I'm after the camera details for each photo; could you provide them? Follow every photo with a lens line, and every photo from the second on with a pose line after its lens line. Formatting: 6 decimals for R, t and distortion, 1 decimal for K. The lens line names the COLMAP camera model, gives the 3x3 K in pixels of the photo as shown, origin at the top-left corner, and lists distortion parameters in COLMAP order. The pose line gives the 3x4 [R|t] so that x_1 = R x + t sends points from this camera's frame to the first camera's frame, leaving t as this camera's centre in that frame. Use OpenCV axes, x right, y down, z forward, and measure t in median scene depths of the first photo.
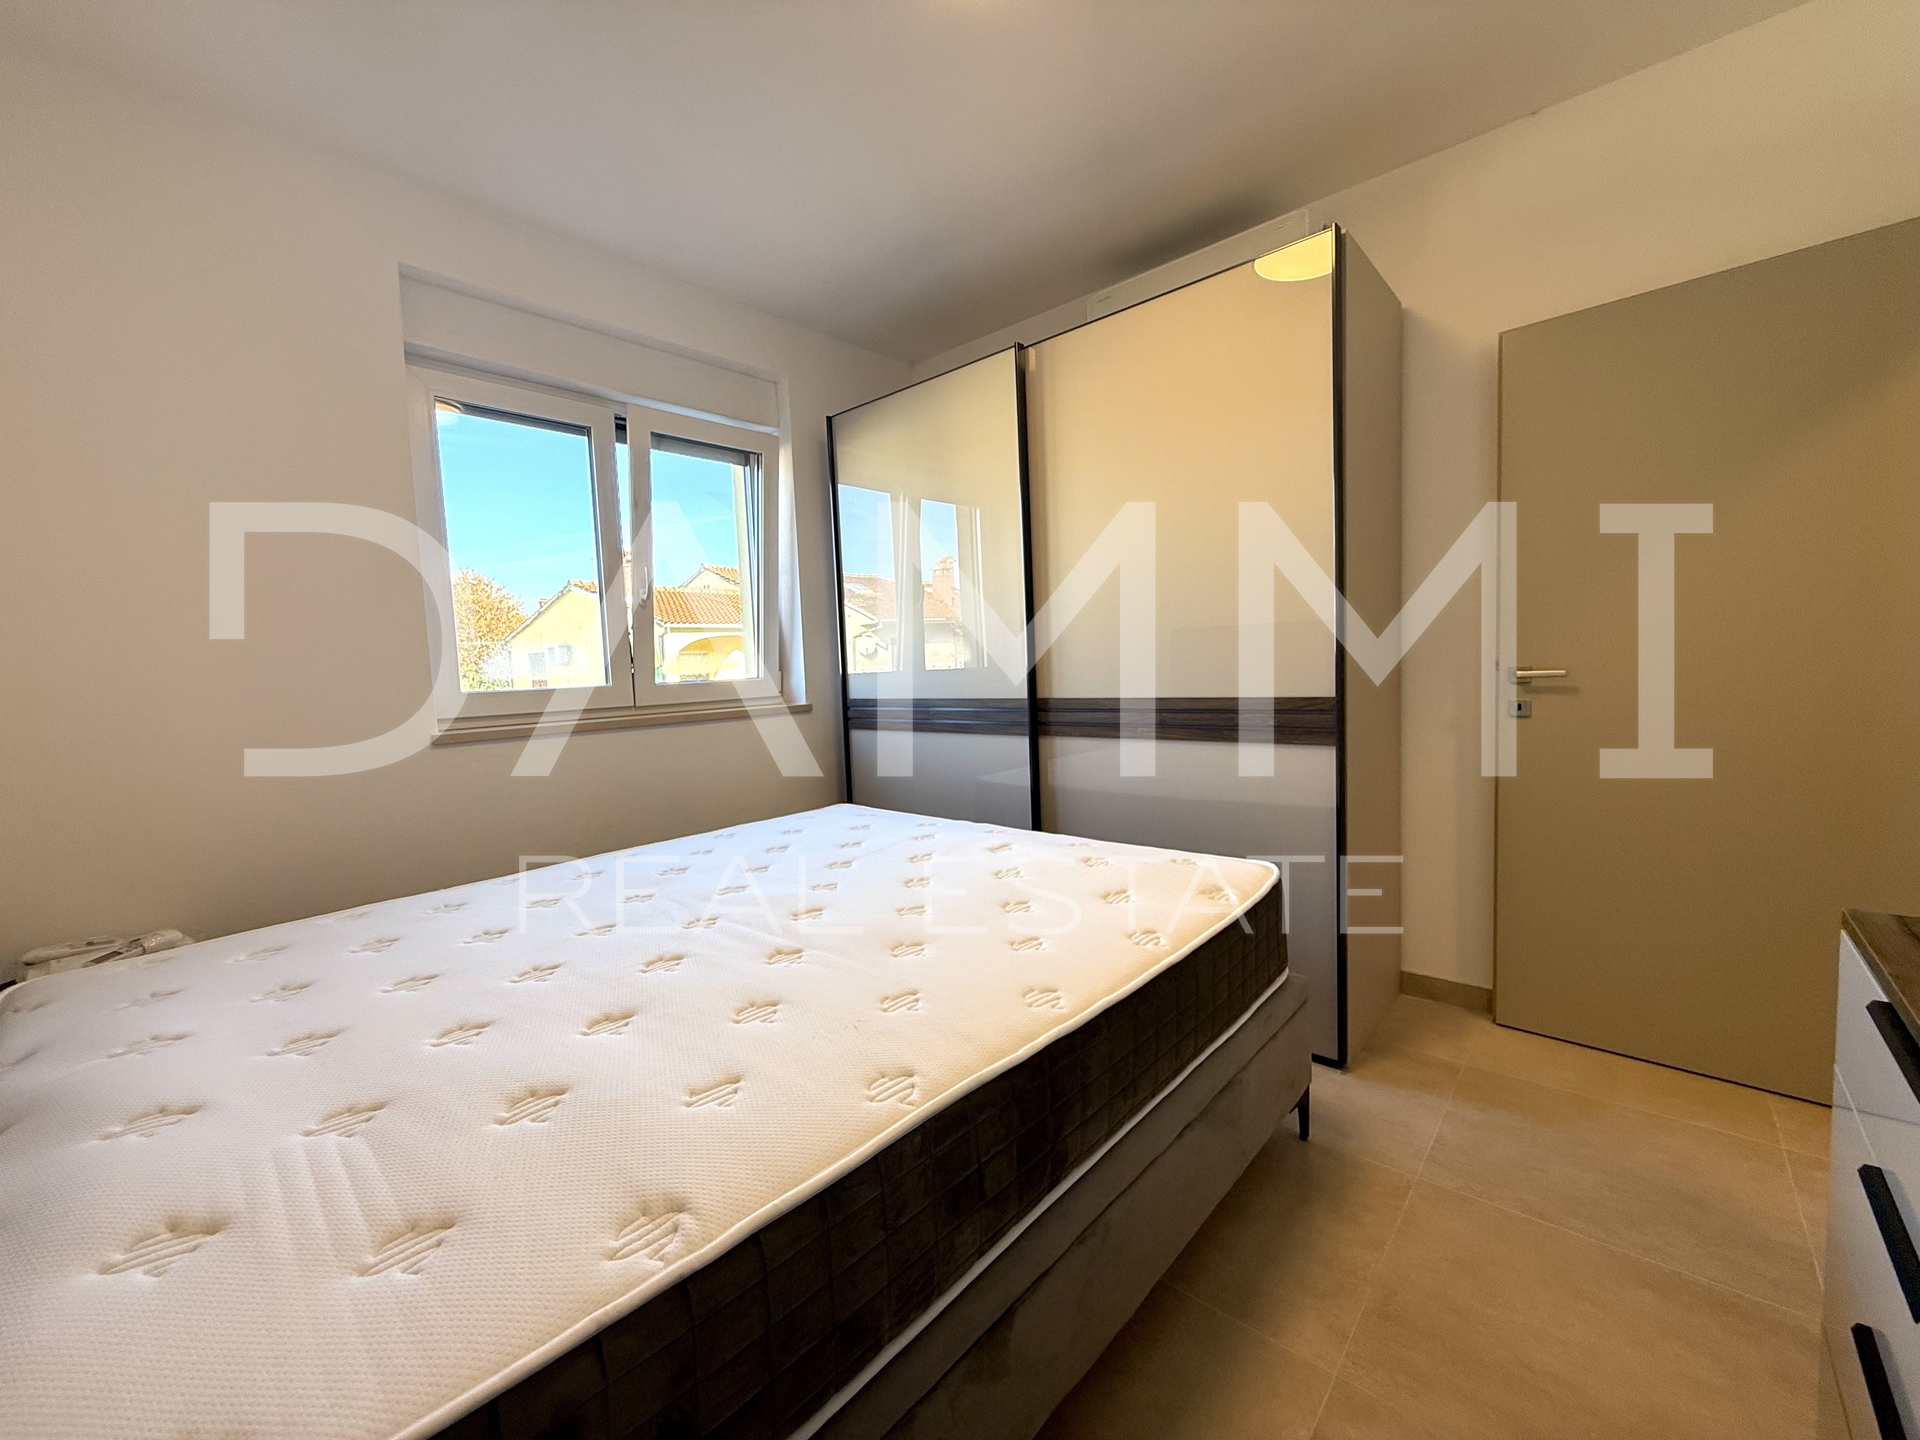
lens RADIAL K [[764.4, 0, 957.4], [0, 764.4, 721.5], [0, 0, 1]] dist [-0.001225, -0.000291]
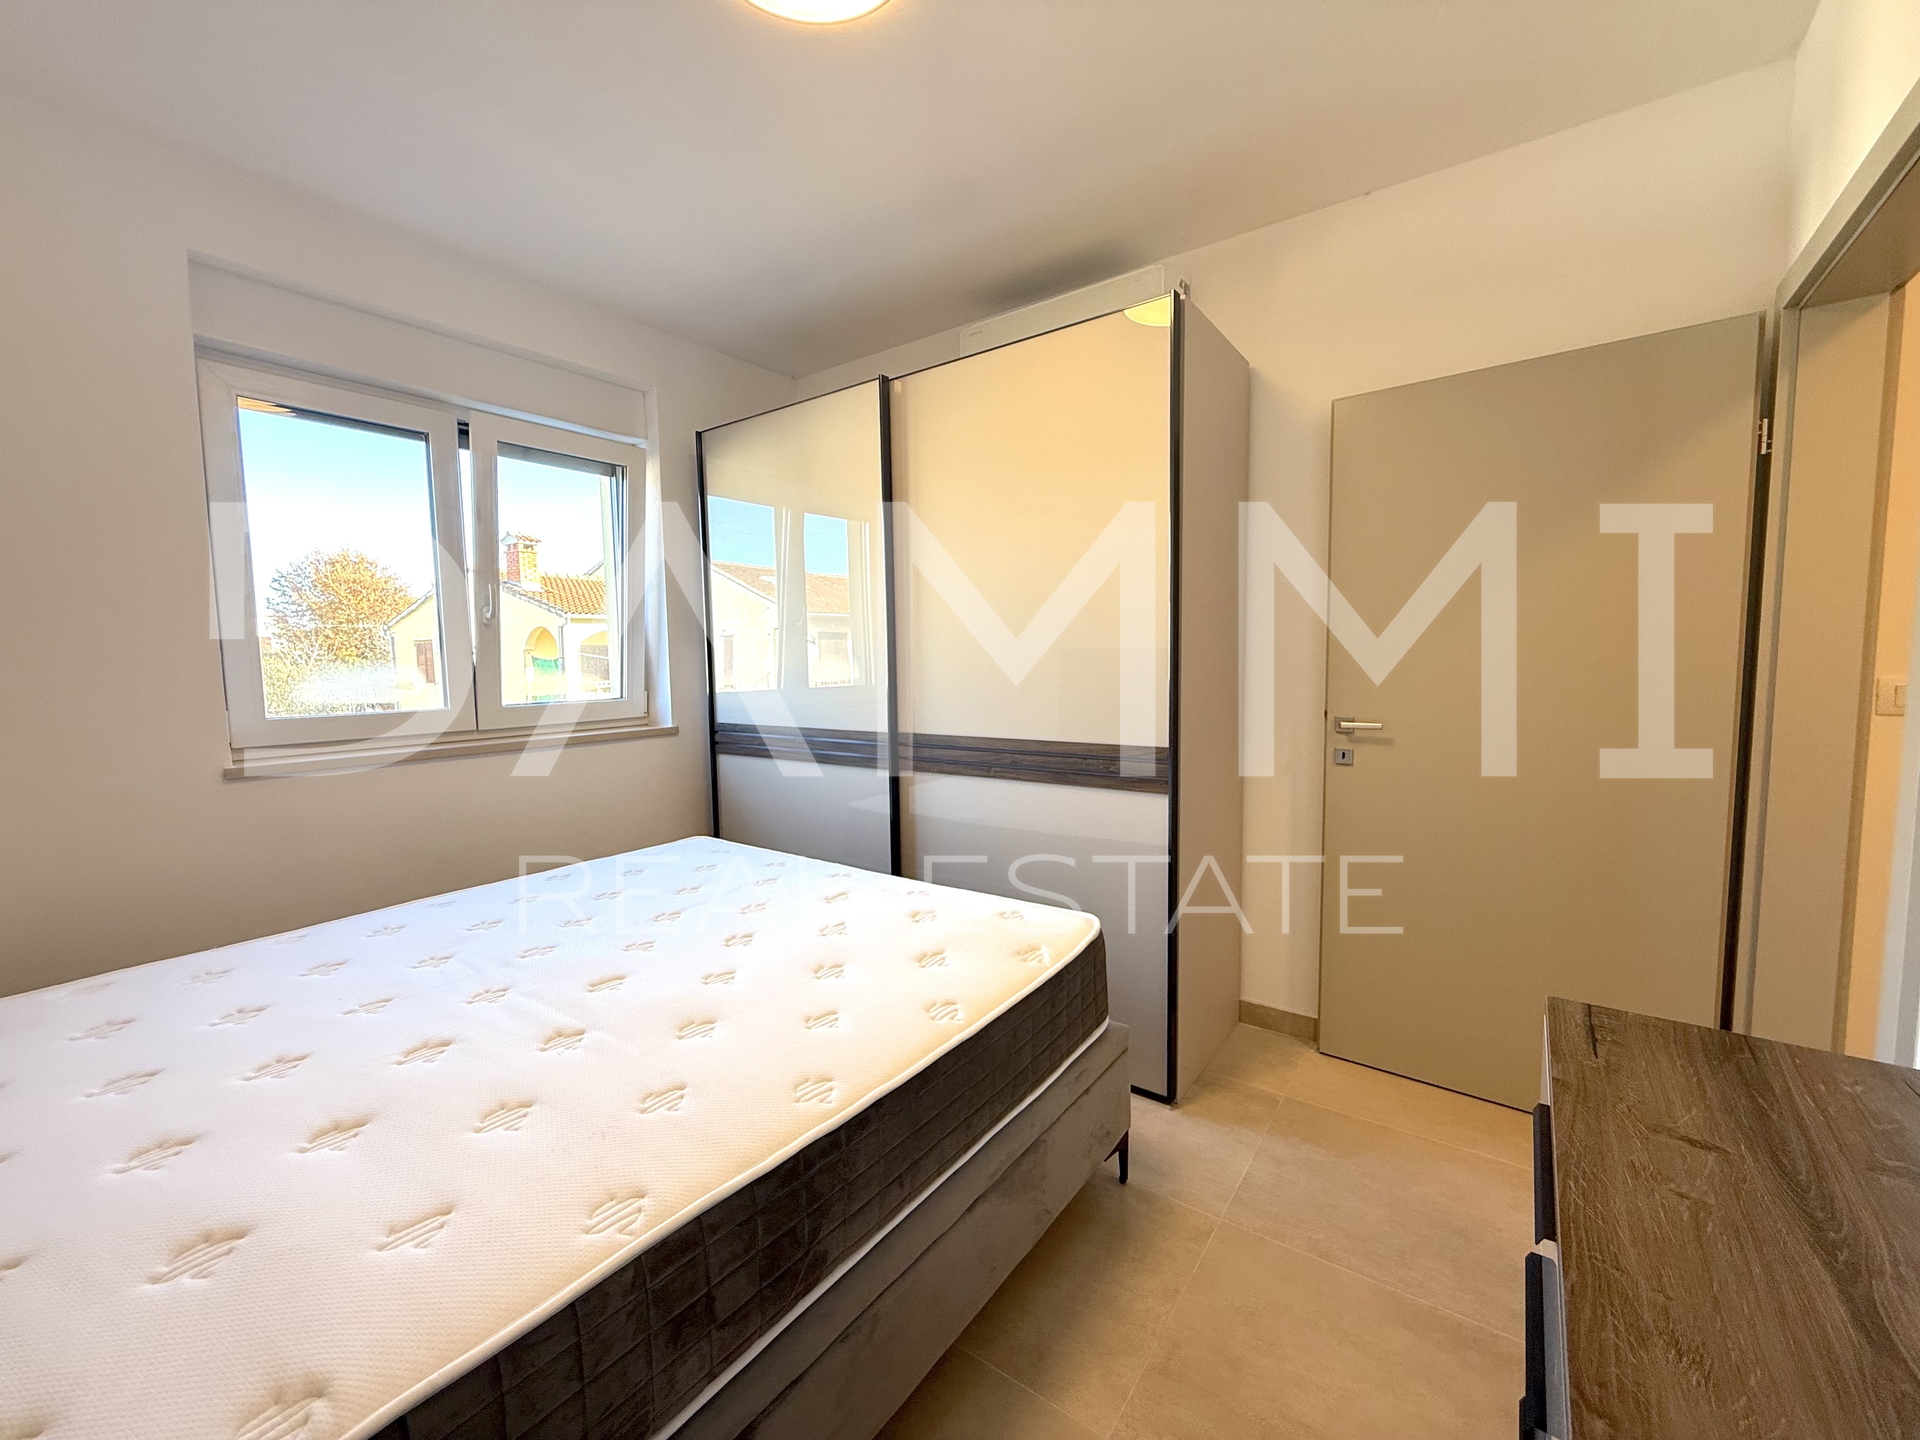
lens RADIAL K [[762.9, 0, 958.1], [0, 762.9, 722.7], [0, 0, 1]] dist [-0.000872, 0.000016]
pose [[0.994520, 0.016698, 0.103200, 0.120115], [-0.017383, 0.999832, 0.005742, -0.077003], [-0.103087, -0.007504, 0.994644, 0.005625]]
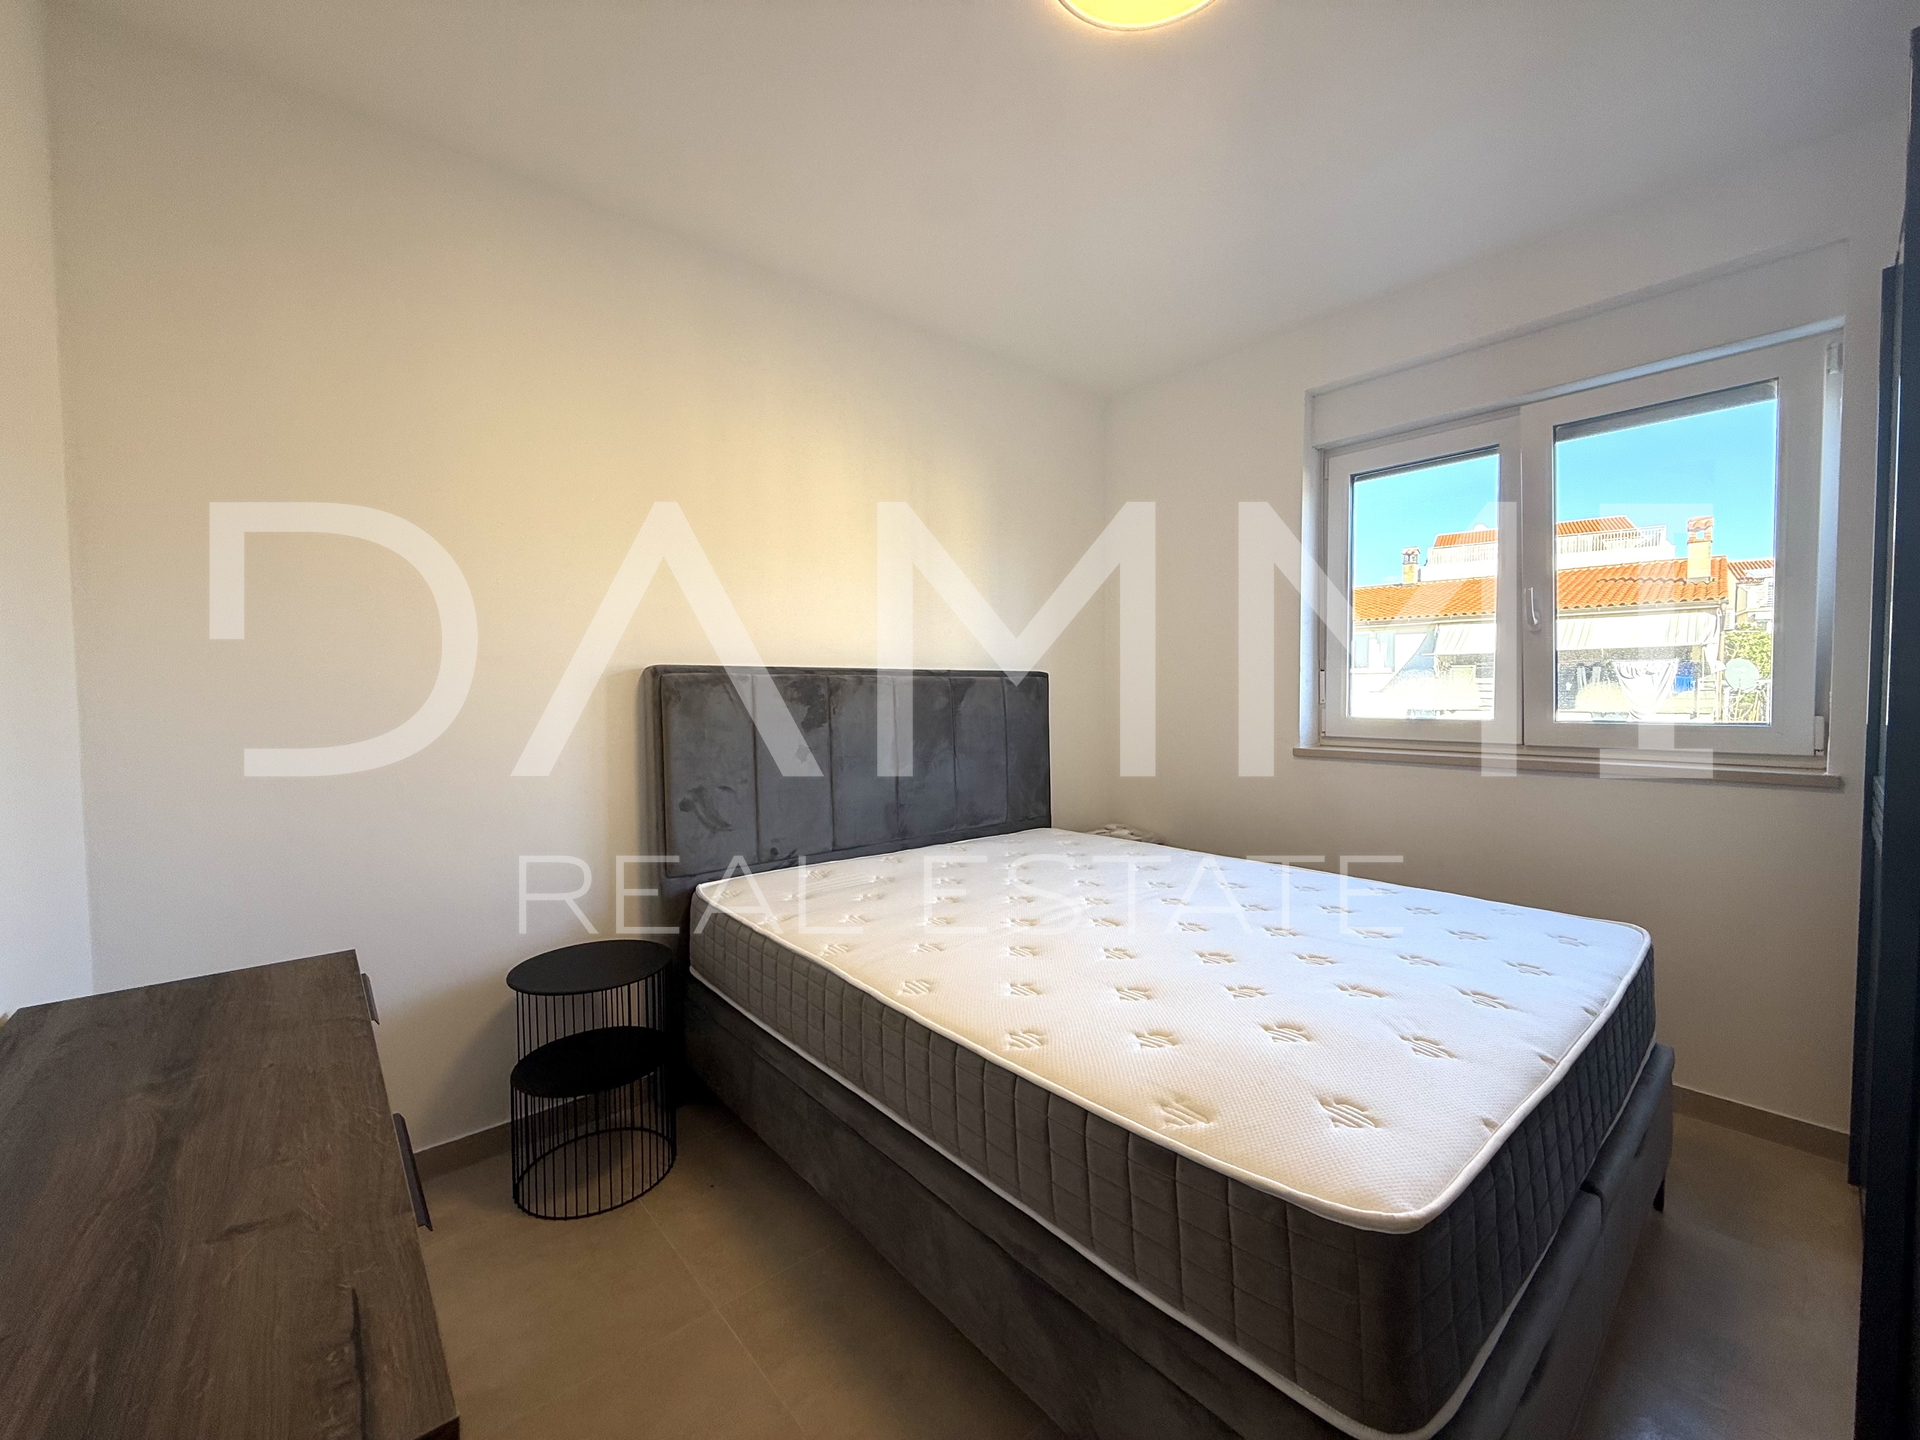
lens RADIAL K [[764.4, 0, 957.4], [0, 764.4, 721.5], [0, 0, 1]] dist [-0.001225, -0.000291]
pose [[-0.120618, 0.082903, -0.989231, 0.899008], [-0.062294, 0.993911, 0.090891, -0.146773], [0.990742, 0.072587, -0.114720, 0.768242]]
